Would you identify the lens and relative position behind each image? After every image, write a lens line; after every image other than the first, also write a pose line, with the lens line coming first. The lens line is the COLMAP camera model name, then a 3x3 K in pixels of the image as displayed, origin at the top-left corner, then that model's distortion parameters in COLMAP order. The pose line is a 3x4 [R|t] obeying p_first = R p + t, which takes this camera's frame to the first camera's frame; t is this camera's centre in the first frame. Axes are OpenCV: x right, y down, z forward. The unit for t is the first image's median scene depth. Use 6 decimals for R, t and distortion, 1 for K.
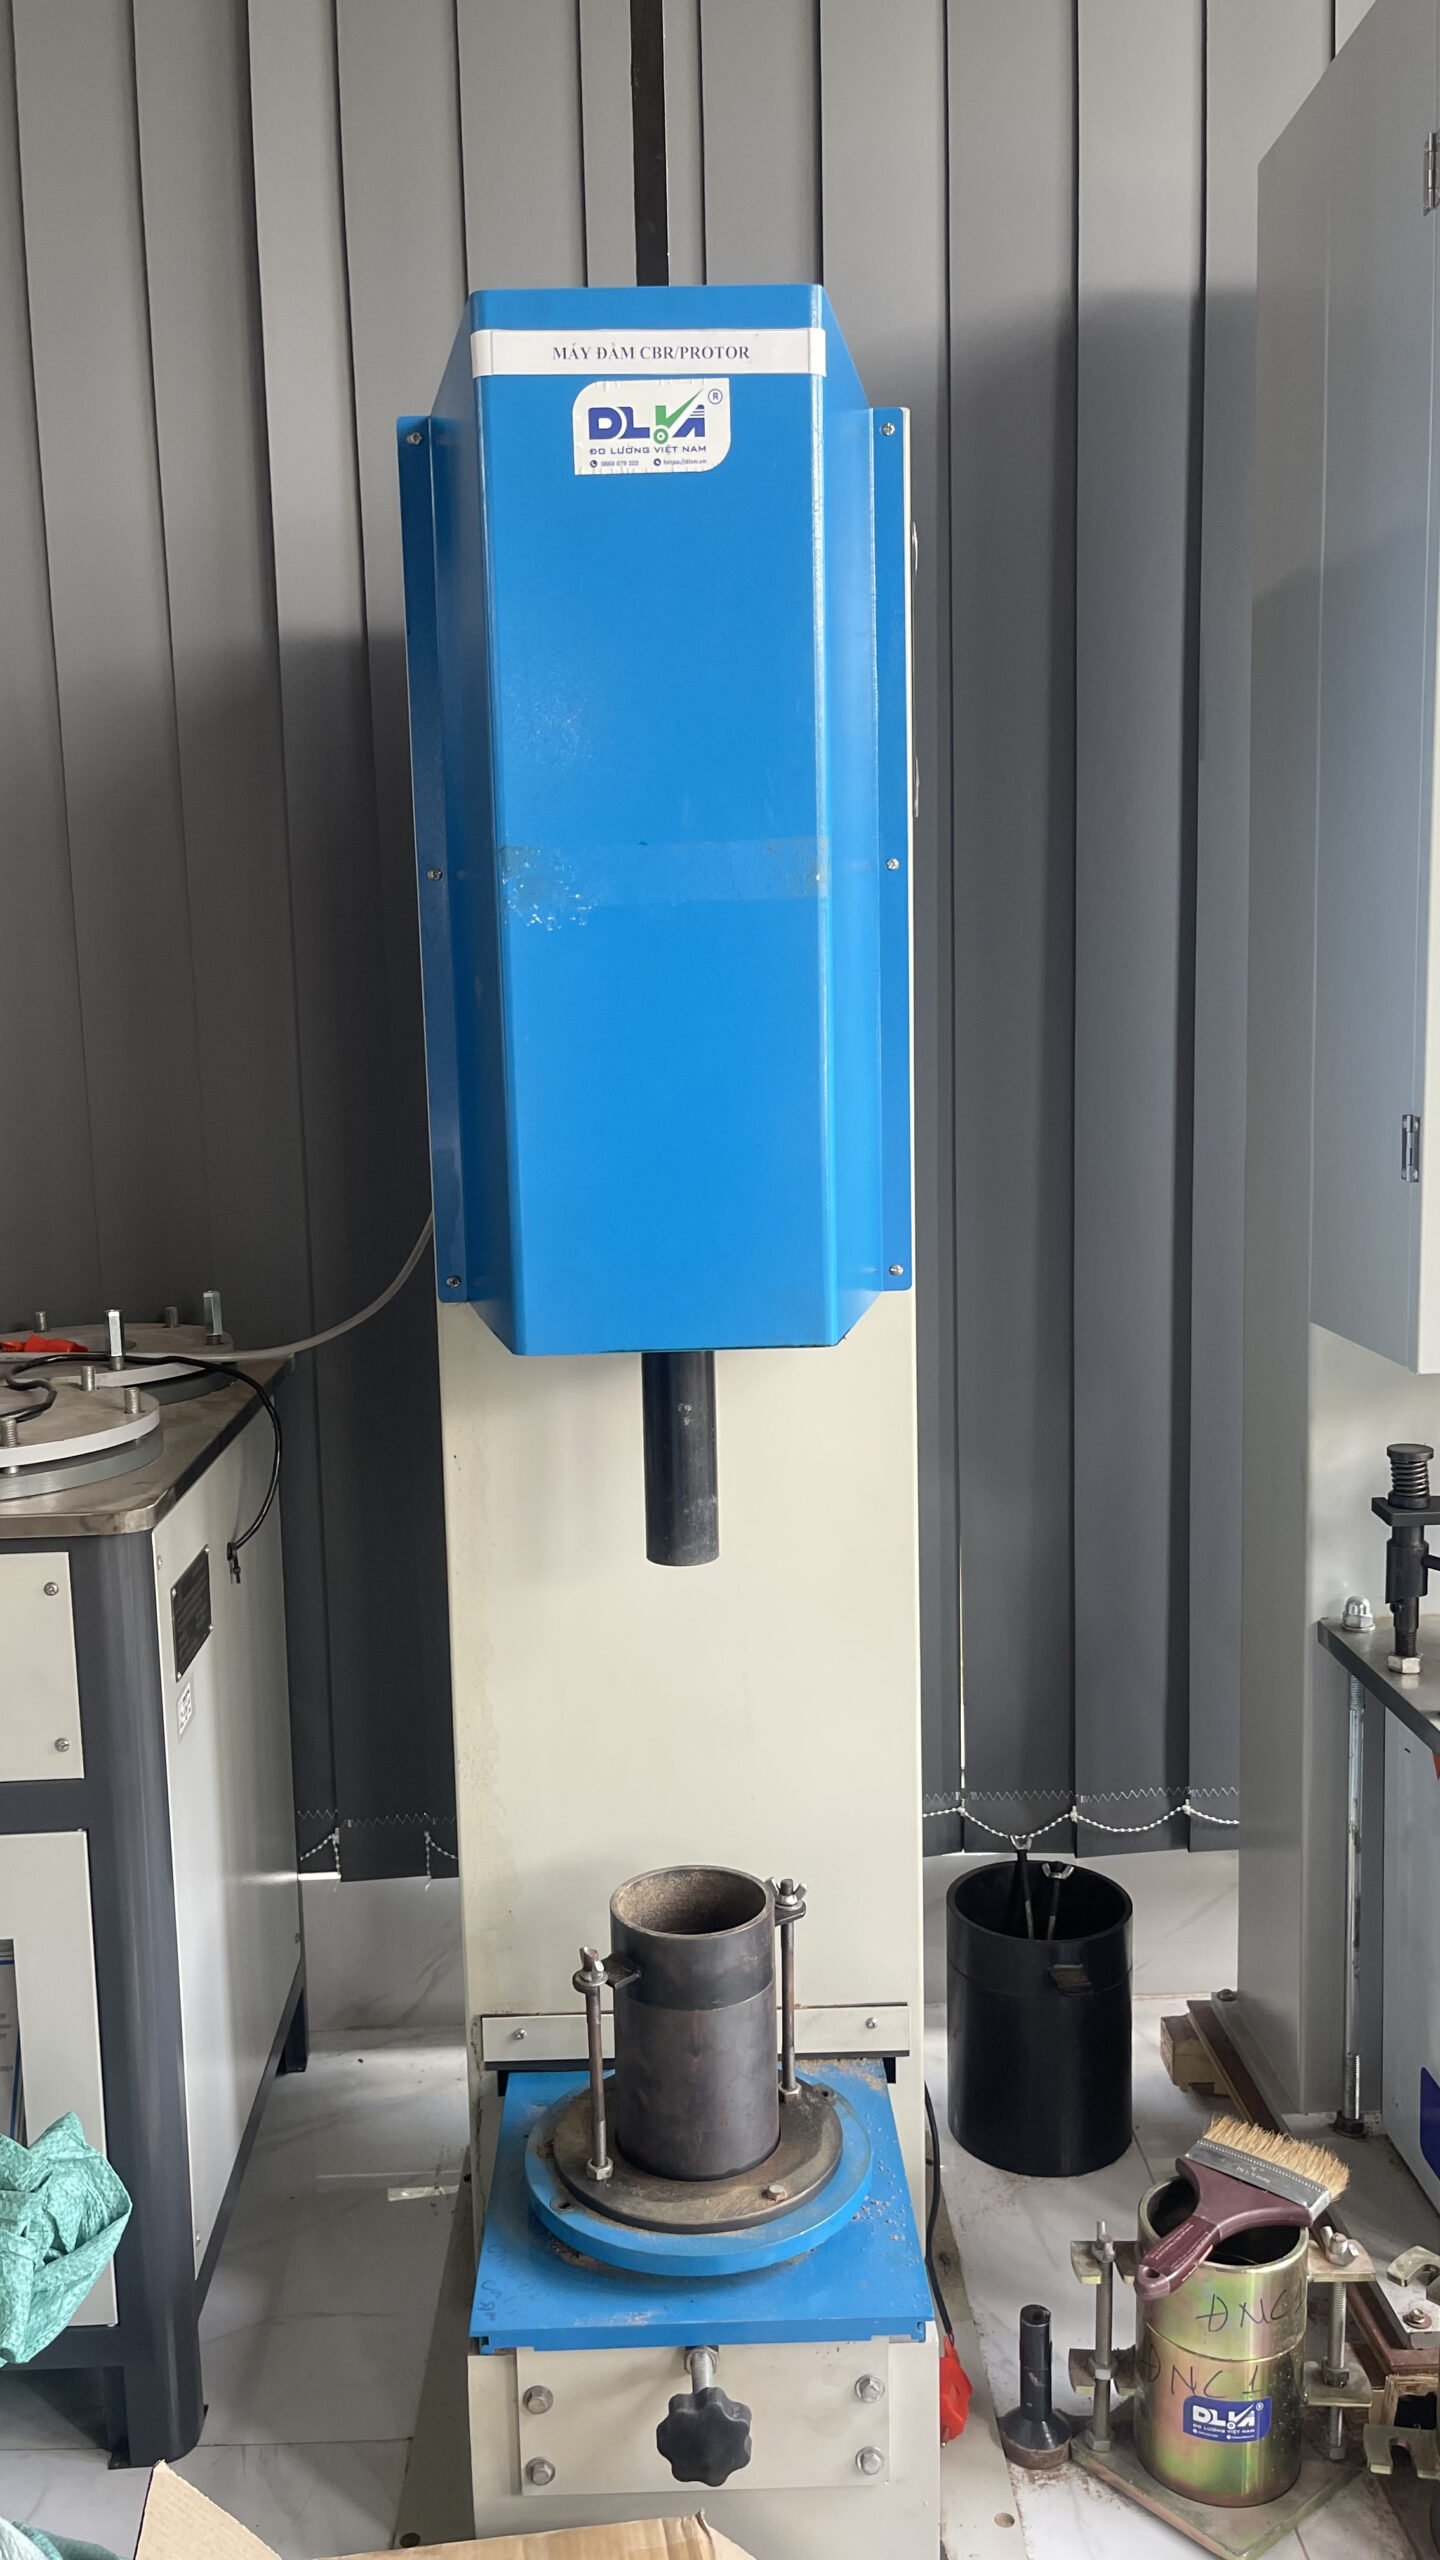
lens RADIAL K [[1962.5, 0, 721.1], [0, 1962.5, 1271.2], [0, 0, 1]] dist [0.026151, -0.039709]
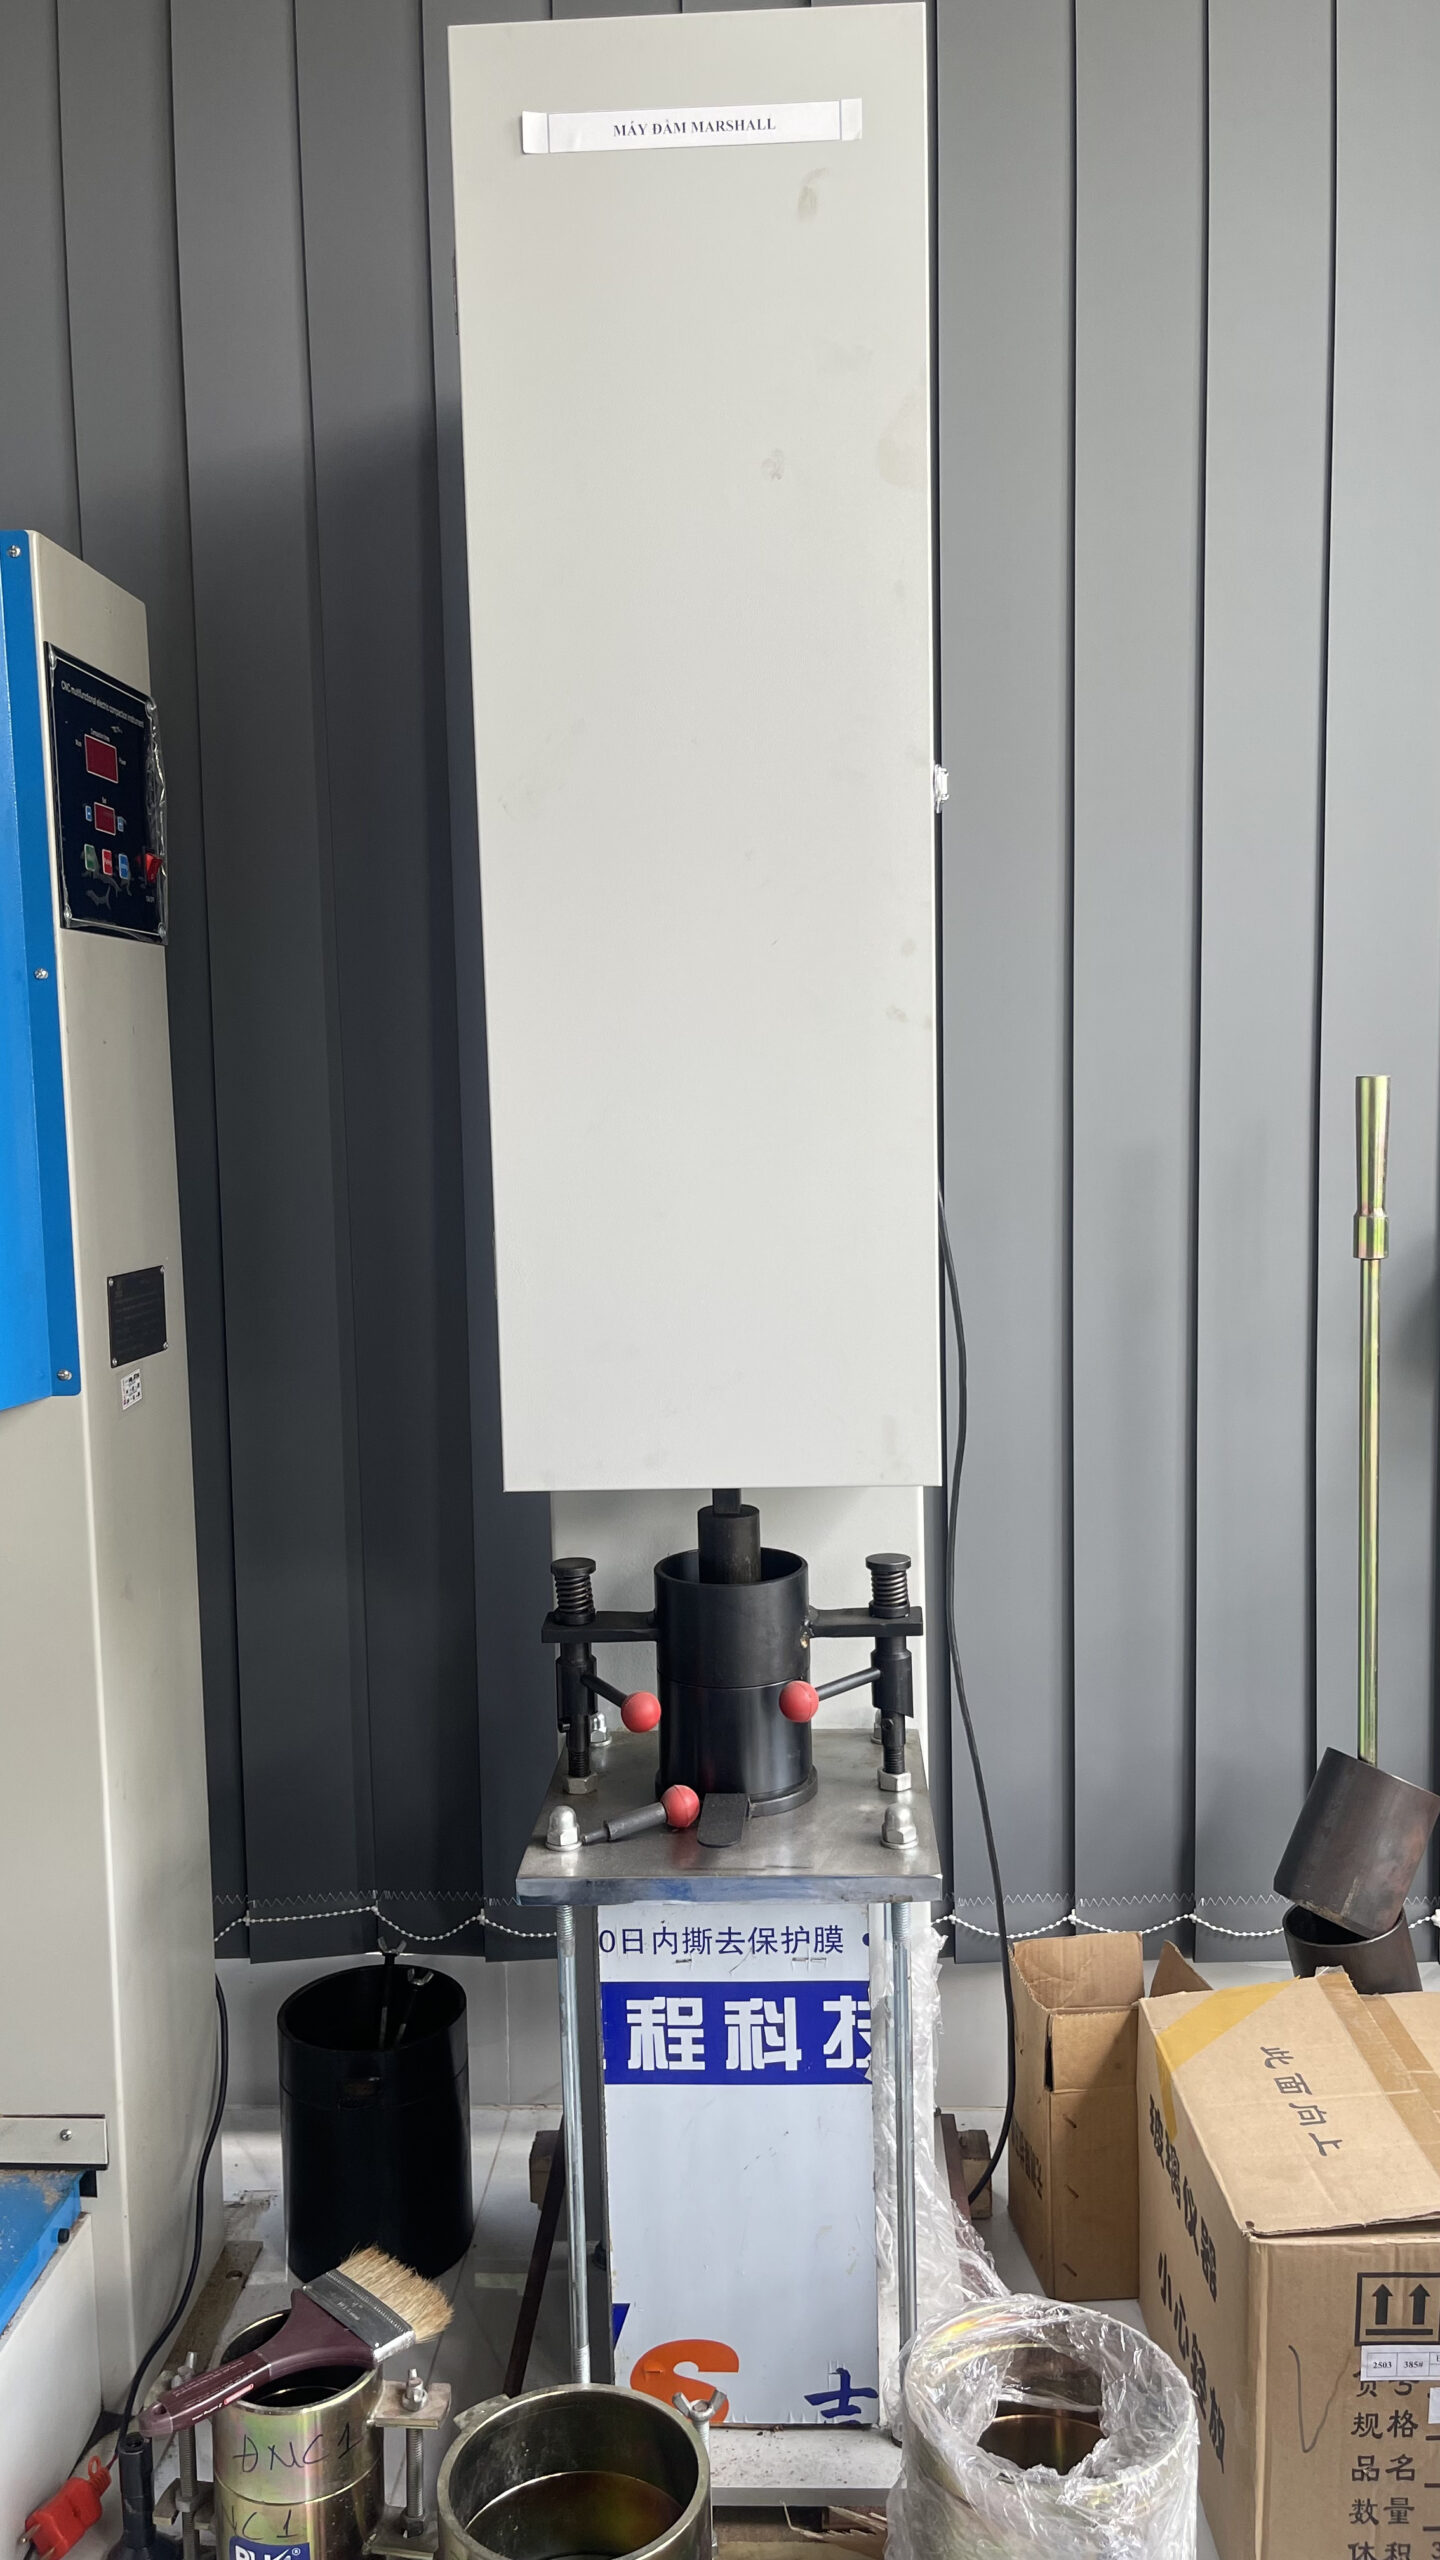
lens RADIAL K [[1962.5, 0, 721.9], [0, 1962.5, 1278.6], [0, 0, 1]] dist [0.026151, -0.039709]
pose [[0.997280, 0.003003, -0.073651, 0.475747], [-0.004333, 0.999830, -0.017913, -0.033335], [0.073585, 0.018184, 0.997123, 0.025468]]
